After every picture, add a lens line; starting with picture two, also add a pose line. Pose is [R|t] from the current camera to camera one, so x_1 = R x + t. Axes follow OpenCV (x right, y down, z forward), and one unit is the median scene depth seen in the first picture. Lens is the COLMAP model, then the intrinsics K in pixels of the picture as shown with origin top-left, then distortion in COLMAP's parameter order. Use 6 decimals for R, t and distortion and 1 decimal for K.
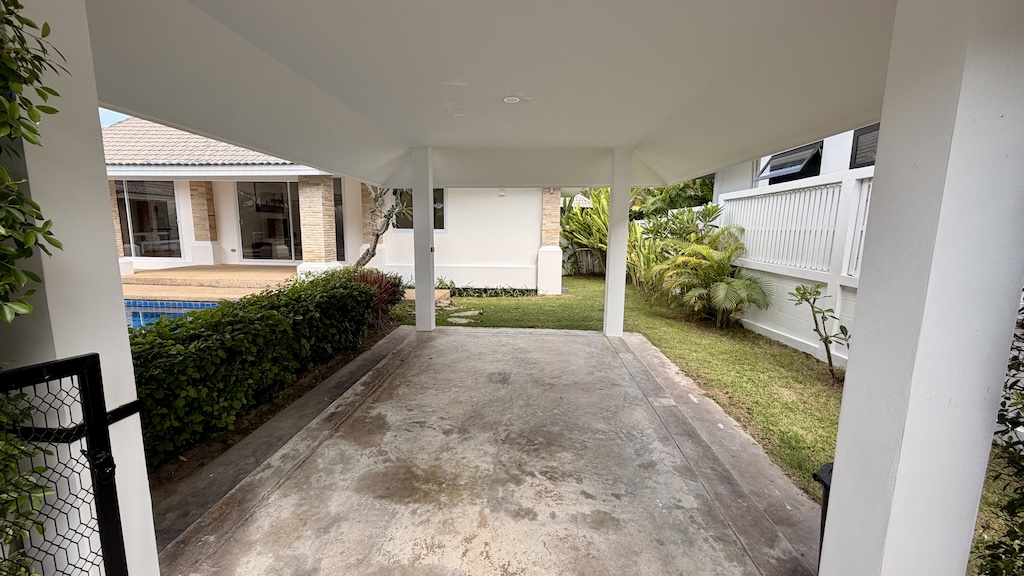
lens RADIAL K [[406.6, 0, 512.0], [0, 406.6, 288.0], [0, 0, 1]] dist [-0.000485, -0.000045]
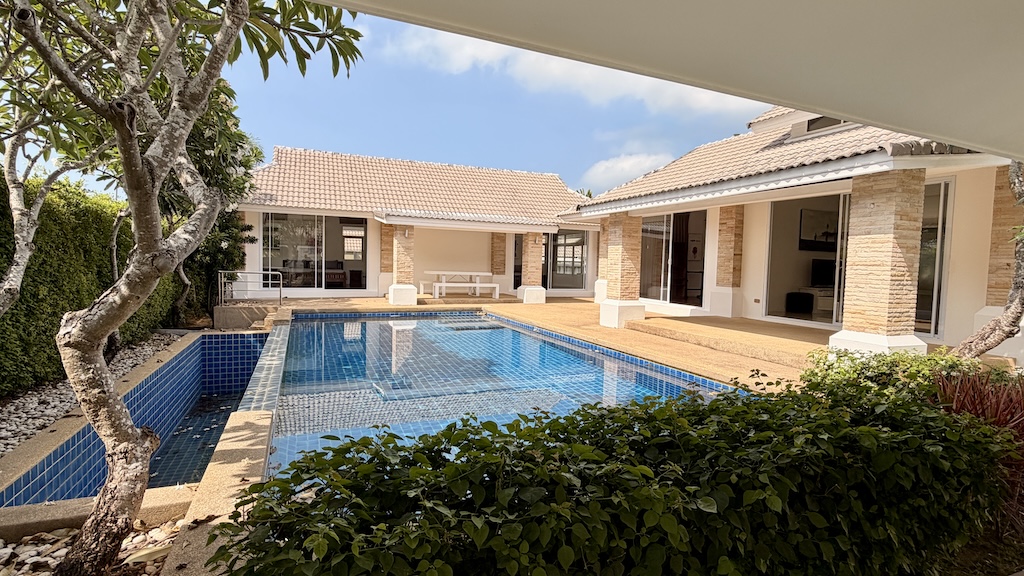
lens RADIAL K [[500.2, 0, 512.0], [0, 500.2, 288.0], [0, 0, 1]] dist [-0.000937, -0.000142]
pose [[0.444741, 0.044746, -0.894541, -0.096524], [-0.155623, 0.987420, -0.027979, -0.029150], [0.882036, 0.151655, 0.446109, 0.268228]]
